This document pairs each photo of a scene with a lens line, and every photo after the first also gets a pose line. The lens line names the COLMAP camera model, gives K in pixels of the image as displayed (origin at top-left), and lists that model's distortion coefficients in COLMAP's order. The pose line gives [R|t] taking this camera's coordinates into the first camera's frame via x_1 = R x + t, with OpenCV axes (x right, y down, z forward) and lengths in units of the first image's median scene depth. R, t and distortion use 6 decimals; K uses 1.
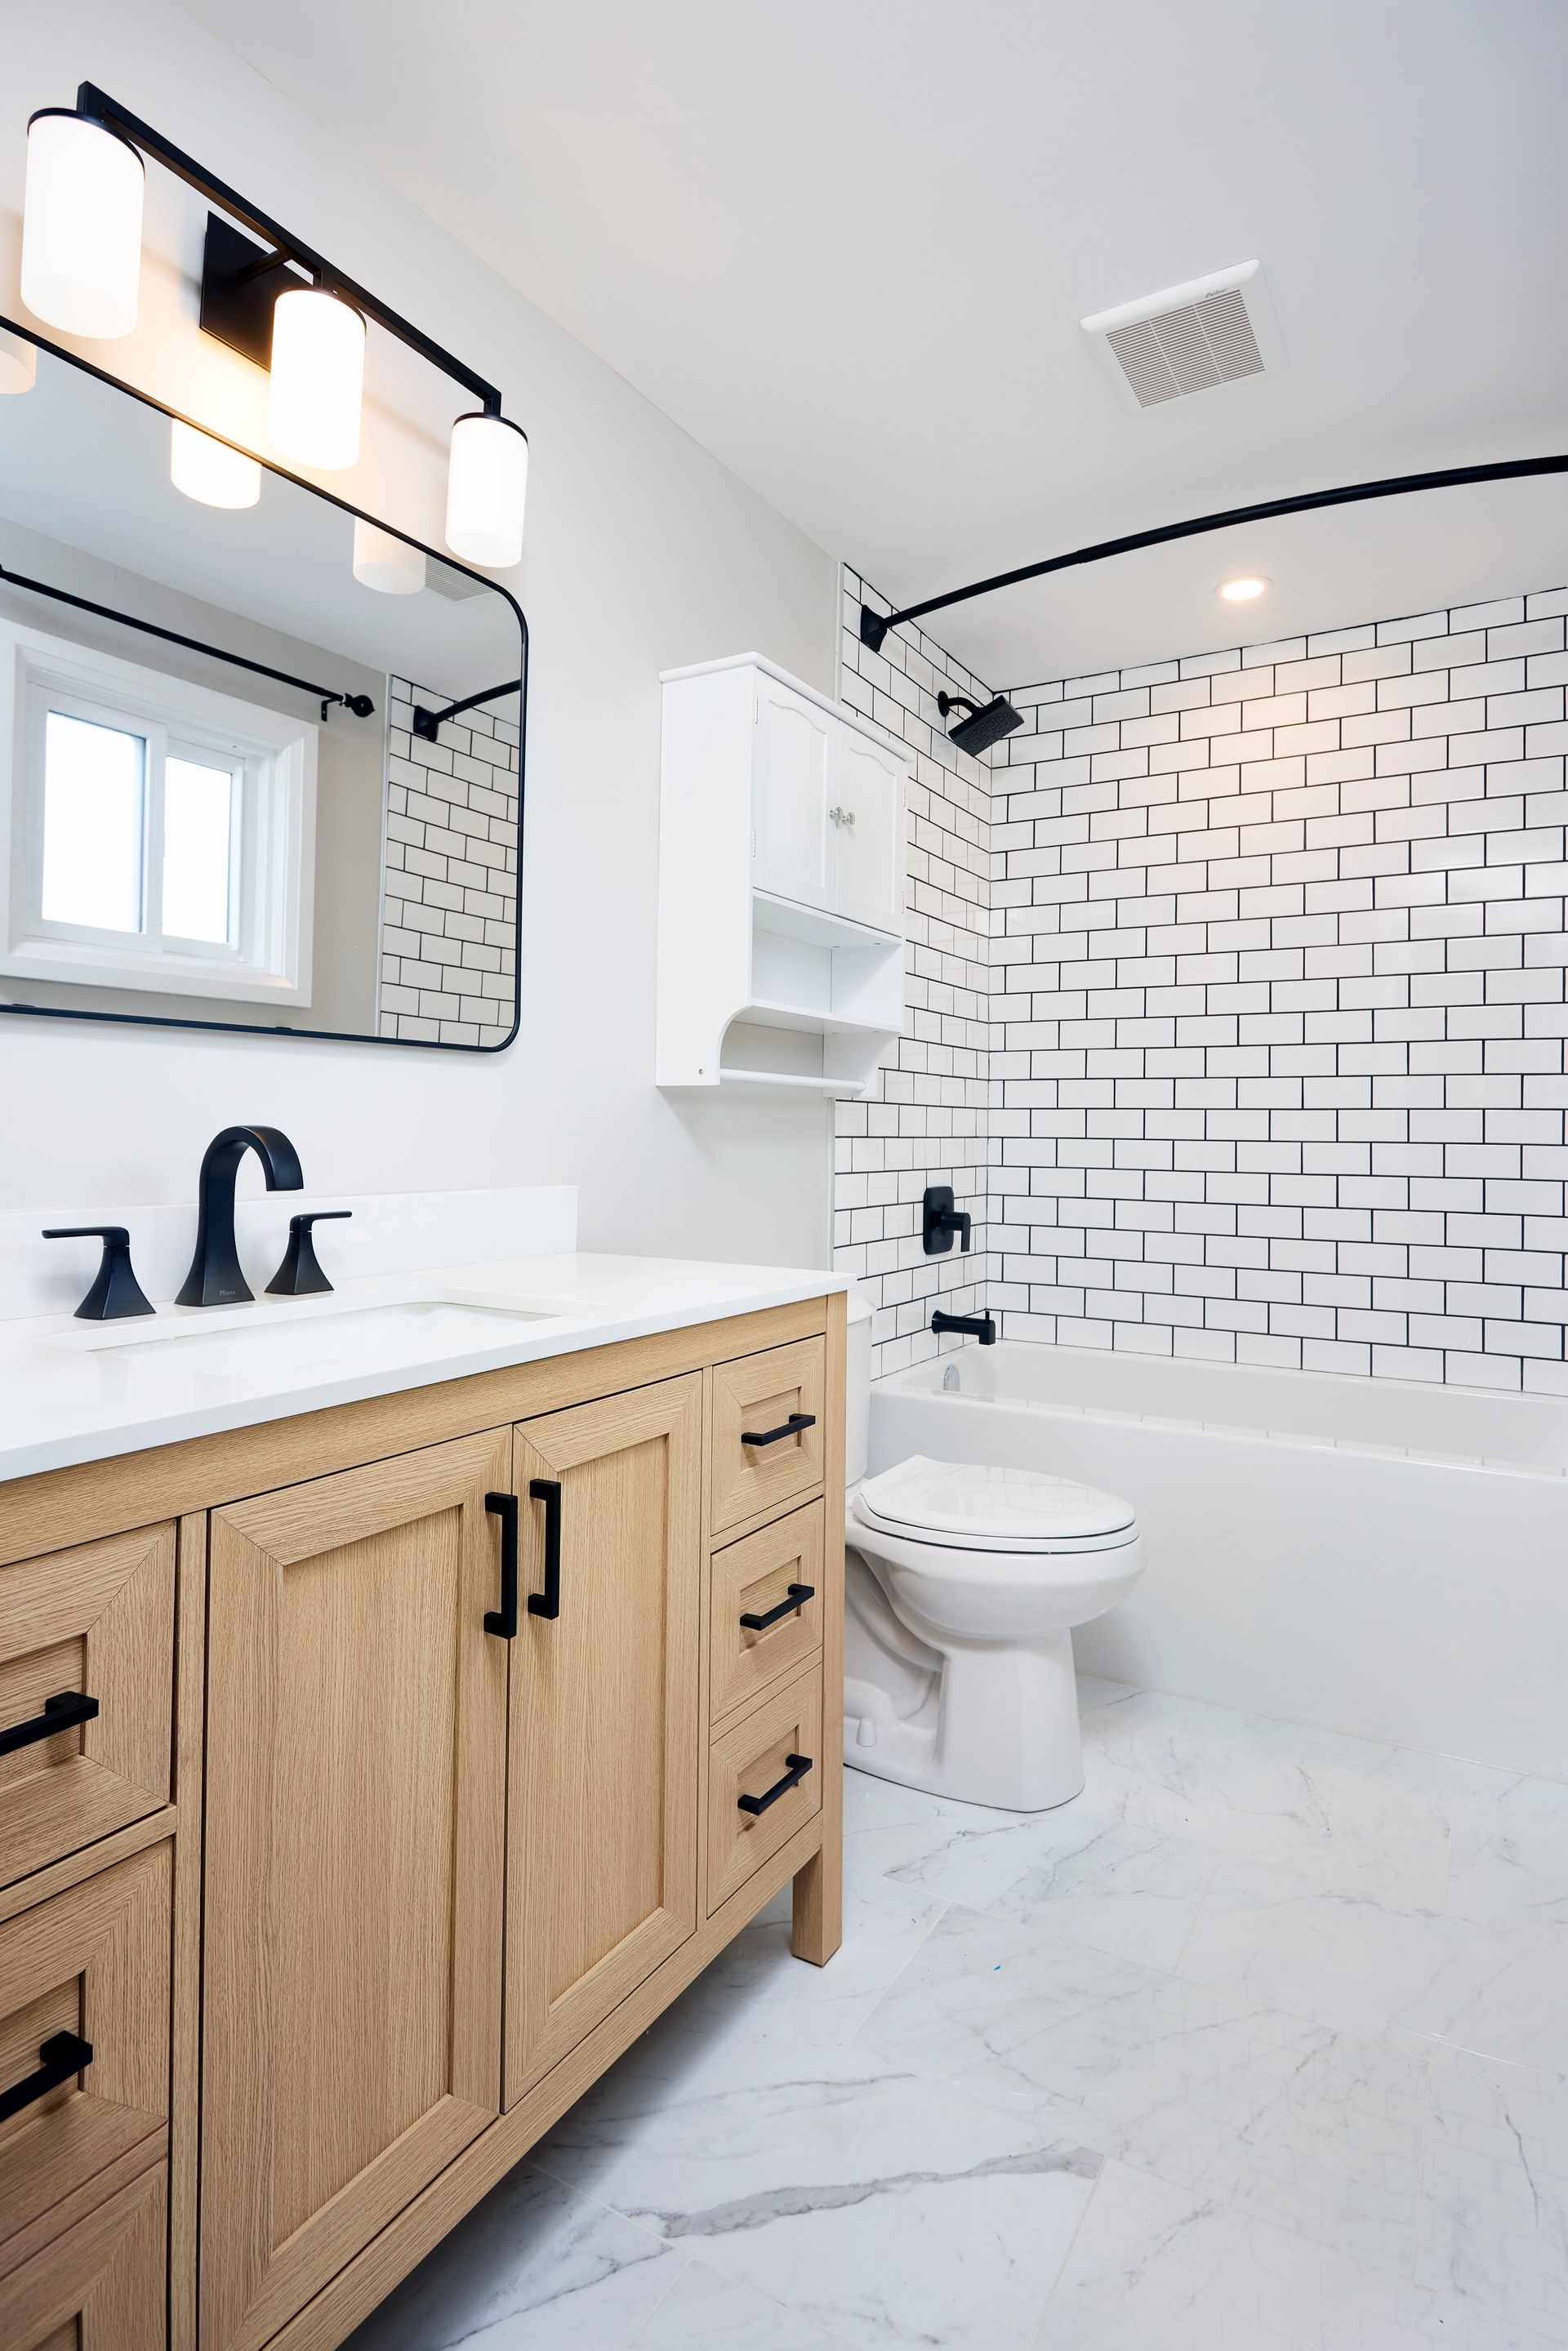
lens RADIAL K [[1158.6, 0, 889.1], [0, 1158.6, 1094.3], [0, 0, 1]] dist [-0.002880, -0.000158]
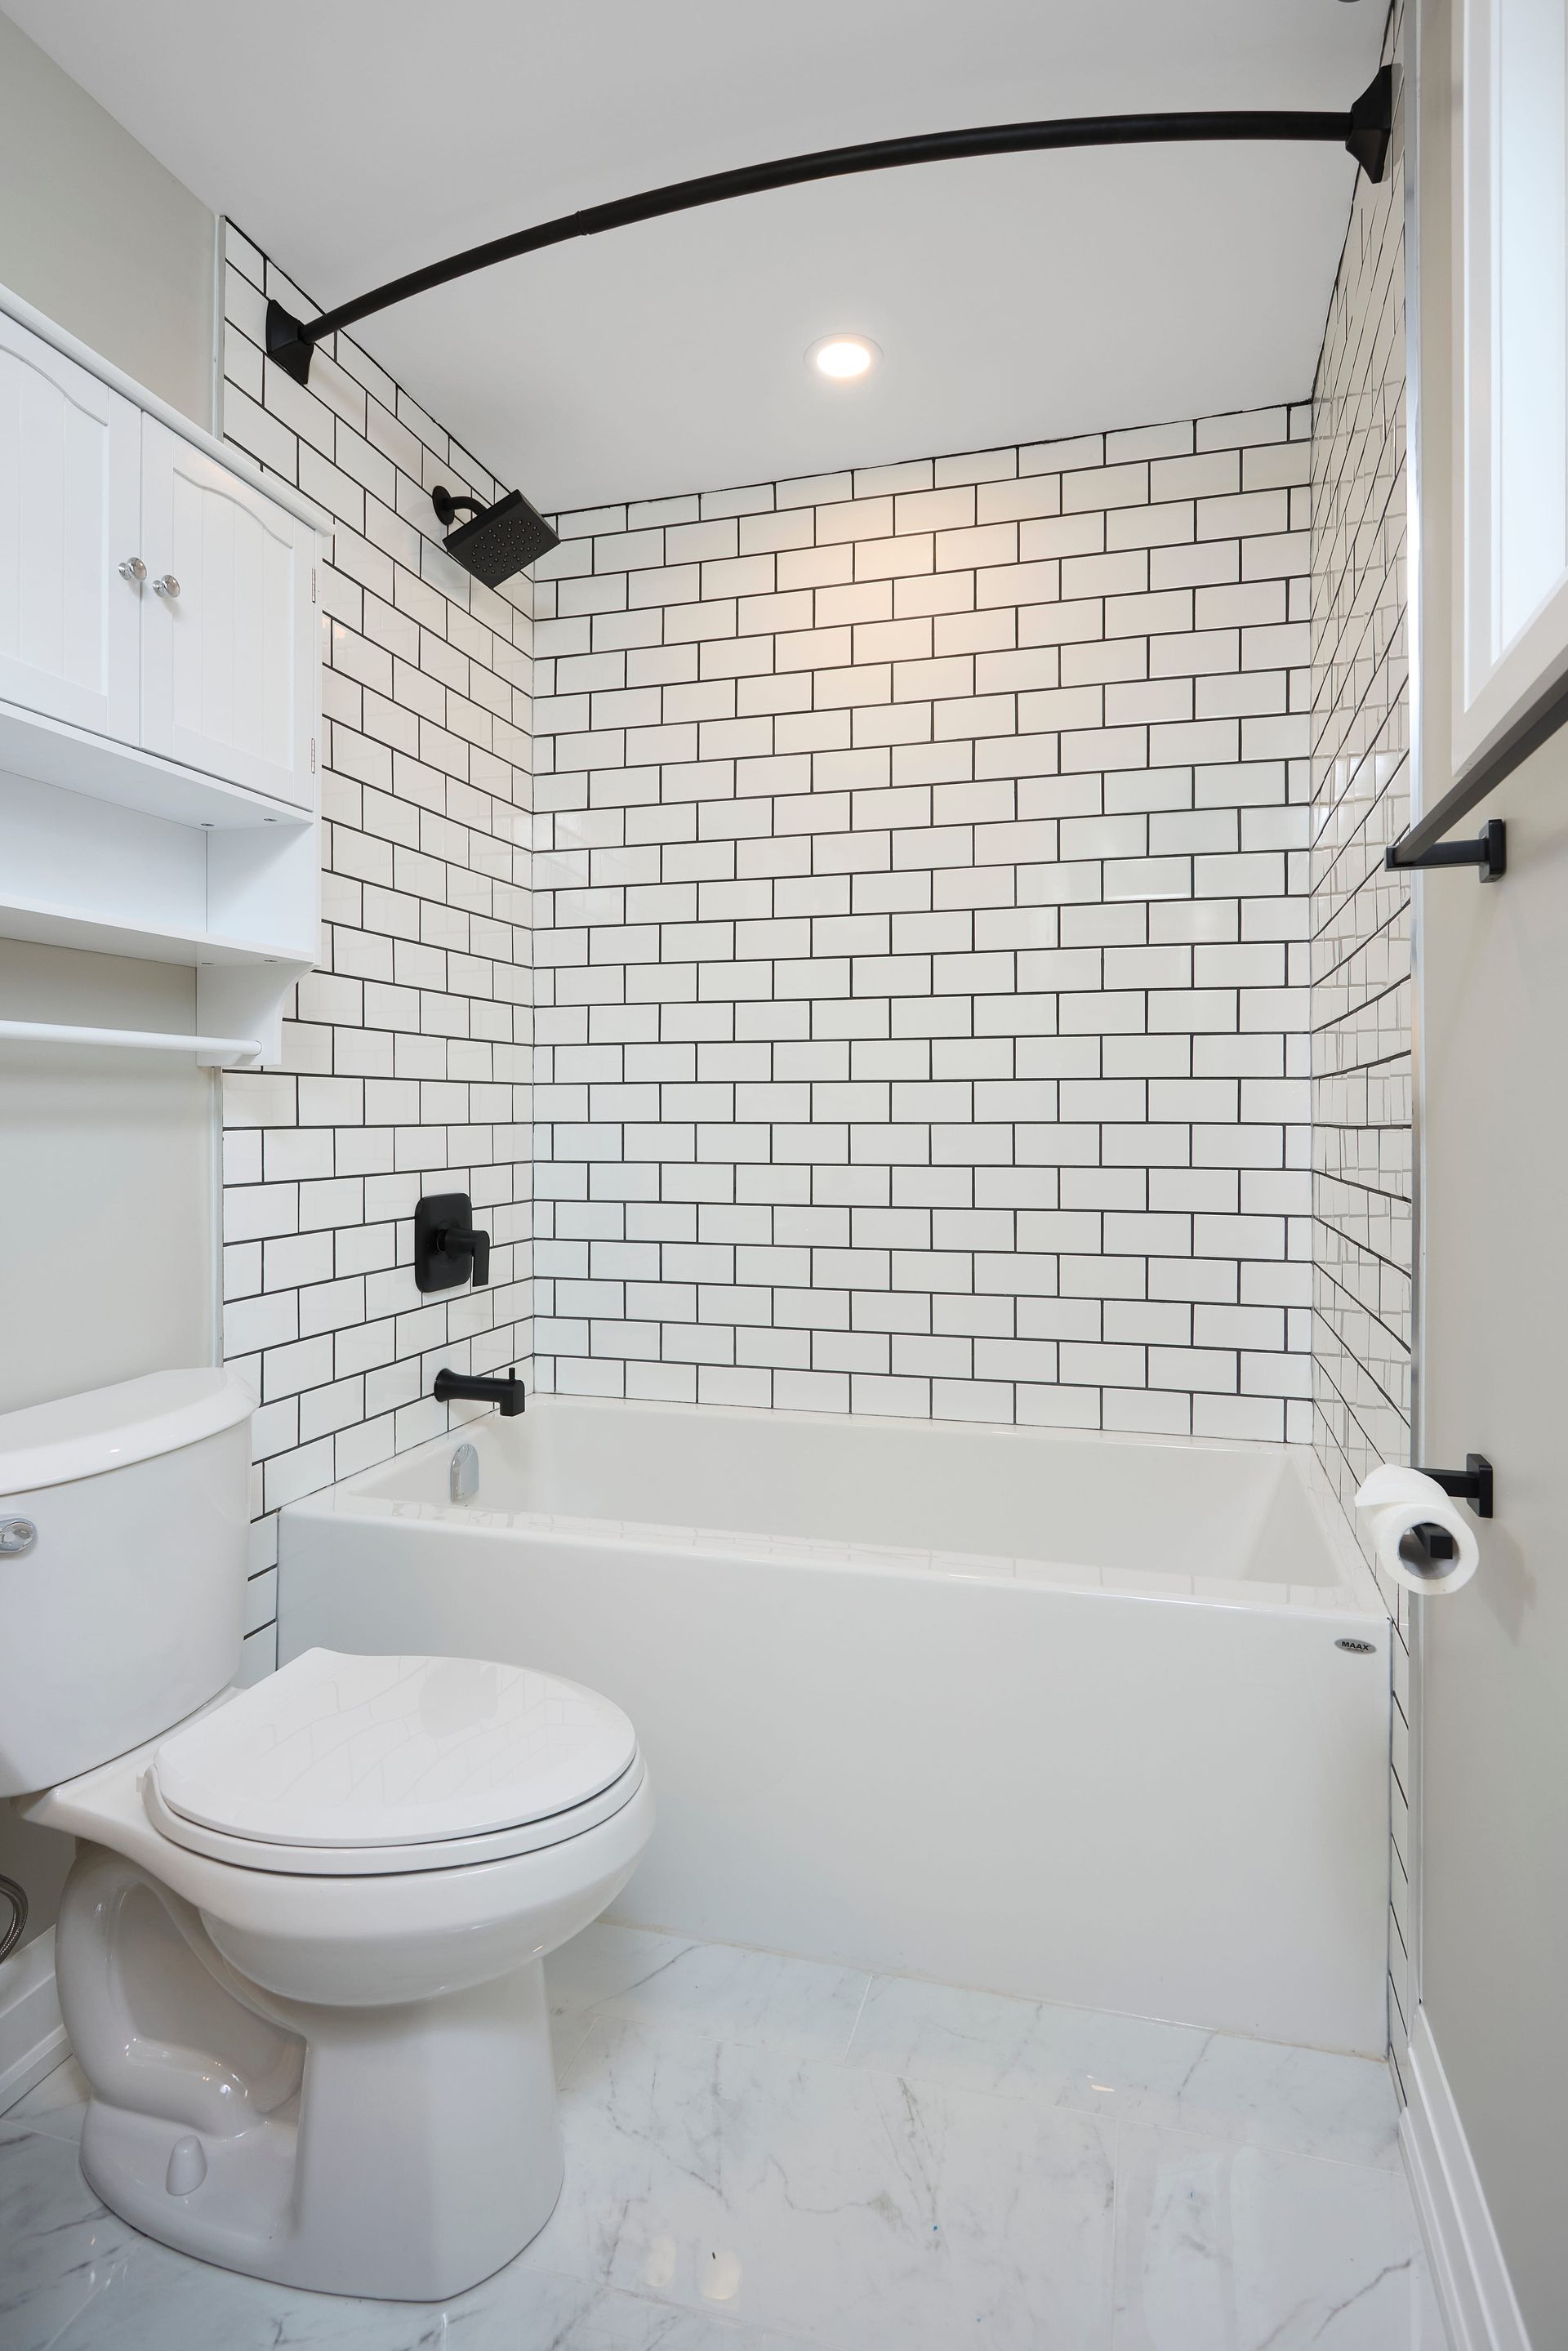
lens RADIAL K [[1158.6, 0, 889.1], [0, 1158.6, 1094.3], [0, 0, 1]] dist [-0.002880, -0.000158]
pose [[0.963813, -0.009881, 0.266396, 0.120231], [0.005056, 0.999811, 0.018792, 0.006906], [-0.266531, -0.016765, 0.963680, 0.255806]]
